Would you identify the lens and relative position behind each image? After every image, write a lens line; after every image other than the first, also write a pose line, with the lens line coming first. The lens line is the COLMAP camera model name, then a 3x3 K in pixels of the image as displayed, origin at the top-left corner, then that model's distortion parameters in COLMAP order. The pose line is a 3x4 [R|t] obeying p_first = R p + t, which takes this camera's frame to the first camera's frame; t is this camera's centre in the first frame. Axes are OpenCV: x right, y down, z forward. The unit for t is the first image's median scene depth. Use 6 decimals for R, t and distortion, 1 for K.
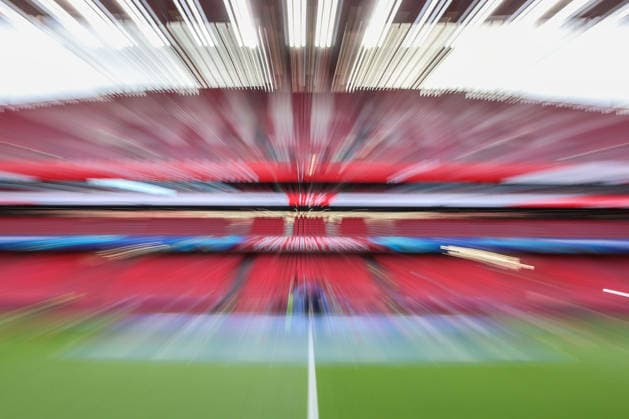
lens RADIAL K [[229.4, 0, 307.5], [0, 229.4, 225.8], [0, 0, 1]] dist [-0.023424, 0.000056]
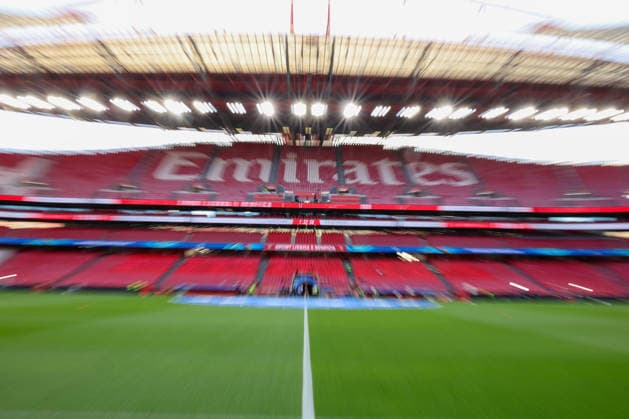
lens RADIAL K [[576.9, 0, 315.8], [0, 576.9, 207.2], [0, 0, 1]] dist [-0.072752, -0.002127]
pose [[0.999850, 0.013943, -0.010306, 0.109217], [-0.014670, 0.997134, -0.074220, 0.079429], [0.009241, 0.074360, 0.997189, -2.820763]]
